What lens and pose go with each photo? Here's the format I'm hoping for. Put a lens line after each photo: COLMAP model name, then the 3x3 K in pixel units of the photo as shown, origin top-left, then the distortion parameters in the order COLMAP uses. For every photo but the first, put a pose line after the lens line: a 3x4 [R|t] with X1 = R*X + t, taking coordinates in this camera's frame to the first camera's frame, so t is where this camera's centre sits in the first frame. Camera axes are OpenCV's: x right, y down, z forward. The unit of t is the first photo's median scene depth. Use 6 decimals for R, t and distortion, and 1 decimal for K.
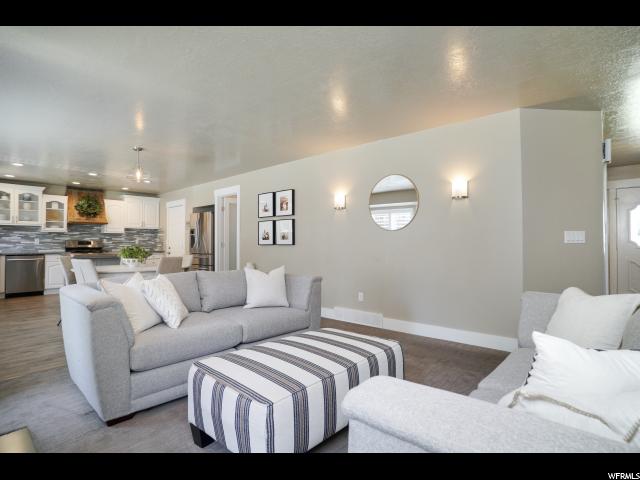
lens RADIAL K [[341.3, 0, 319.7], [0, 341.3, 238.9], [0, 0, 1]] dist [-0.054118, 0.027648]
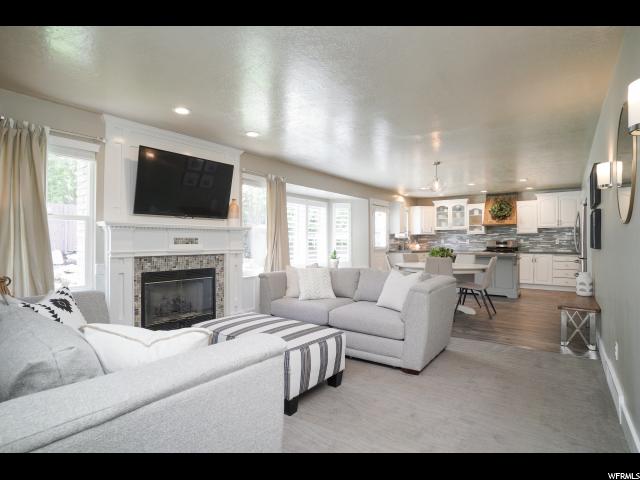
lens RADIAL K [[341.3, 0, 319.8], [0, 341.3, 238.8], [0, 0, 1]] dist [-0.054118, 0.027648]
pose [[0.108529, -0.006514, -0.994072, 0.376871], [0.011663, 0.999918, -0.005279, -0.003030], [0.994025, -0.011021, 0.108596, 0.305257]]
